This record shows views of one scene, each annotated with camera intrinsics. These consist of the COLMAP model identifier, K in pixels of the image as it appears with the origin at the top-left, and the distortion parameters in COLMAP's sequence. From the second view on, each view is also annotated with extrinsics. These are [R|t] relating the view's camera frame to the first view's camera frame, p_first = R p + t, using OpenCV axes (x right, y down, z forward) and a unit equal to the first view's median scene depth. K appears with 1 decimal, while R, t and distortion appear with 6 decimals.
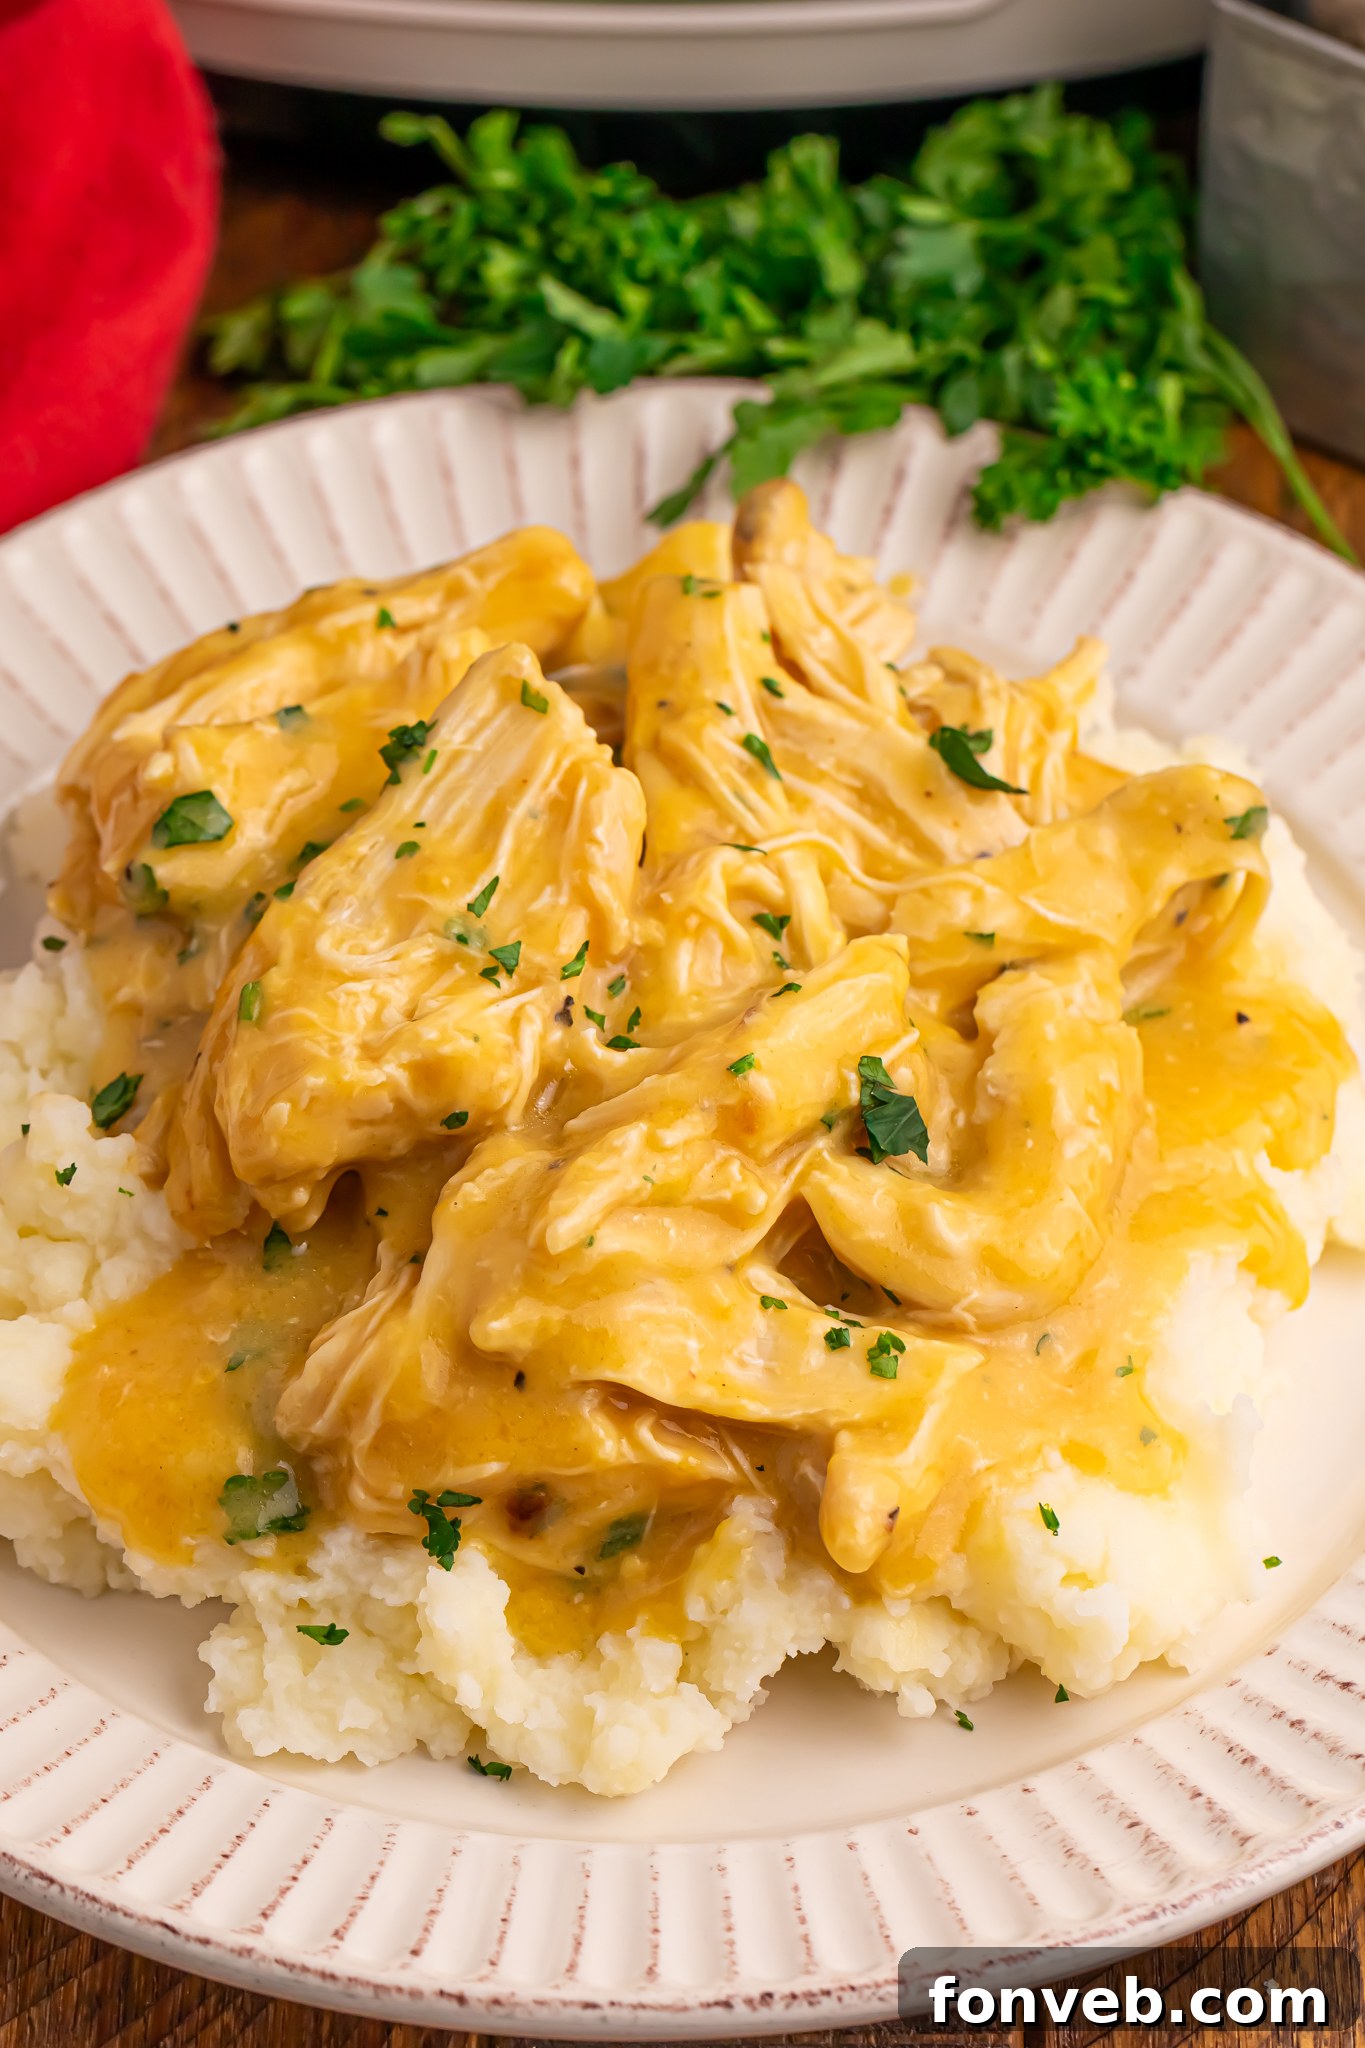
lens RADIAL K [[7304.2, 0, 683.7], [0, 7304.2, 1344.6], [0, 0, 1]] dist [0.168580, 0.010364]
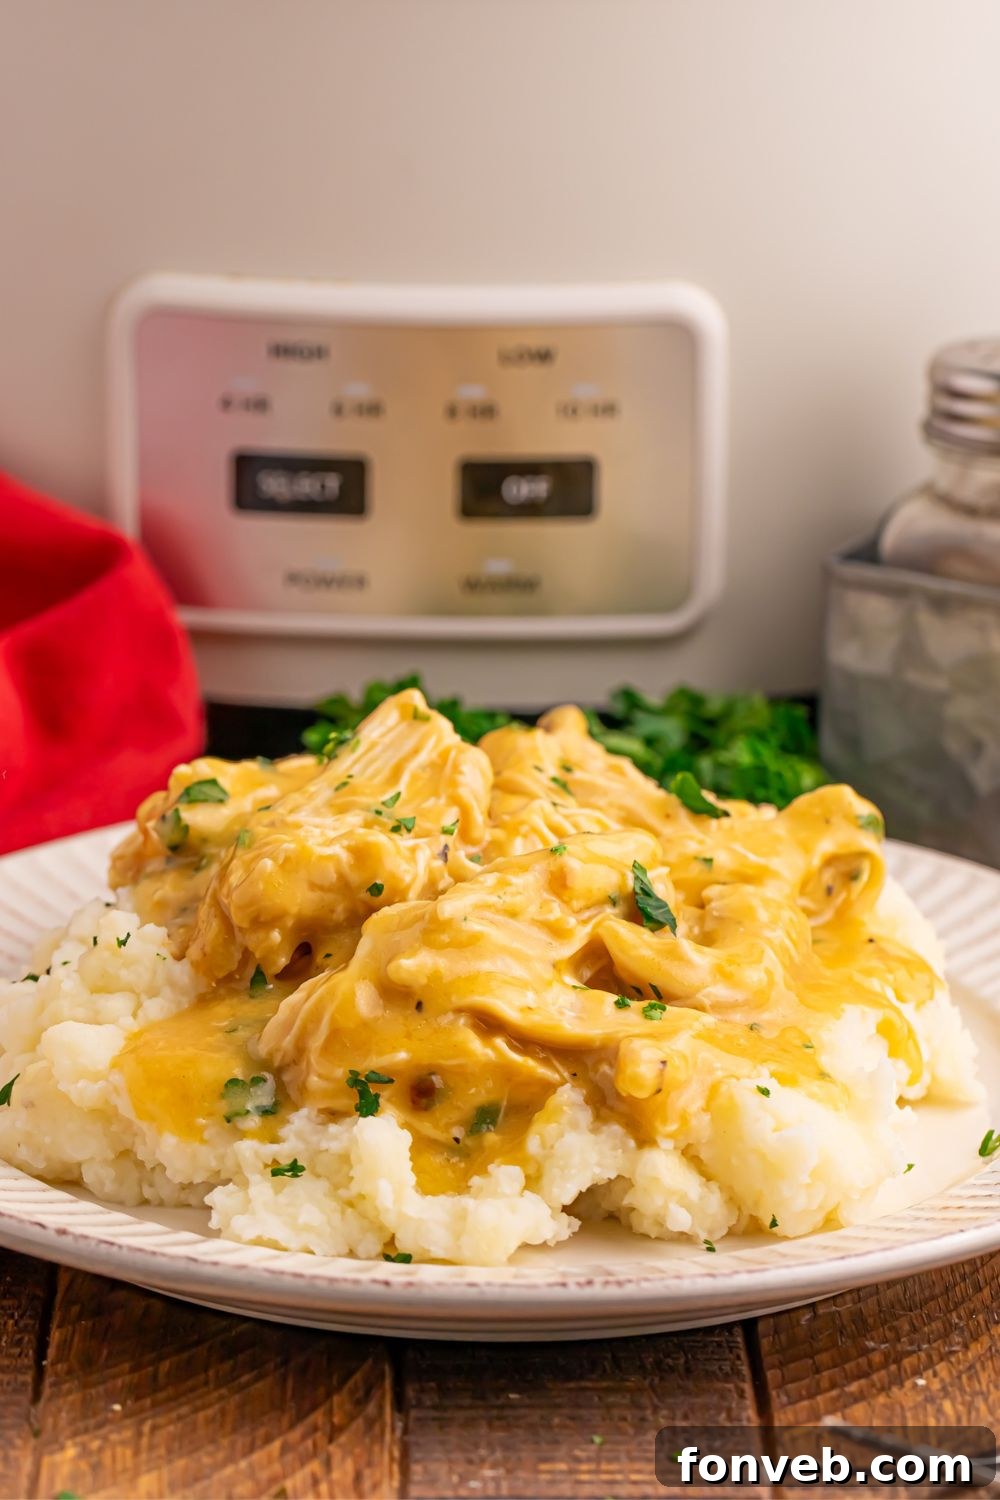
lens RADIAL K [[5349.8, 0, 500.9], [0, 5349.8, 984.8], [0, 0, 1]] dist [0.168580, 0.010364]
pose [[0.999623, 0.006249, 0.026723, -0.035043], [0.007179, 0.880279, -0.474402, 0.532732], [-0.026489, 0.474415, 0.879903, -0.000047]]
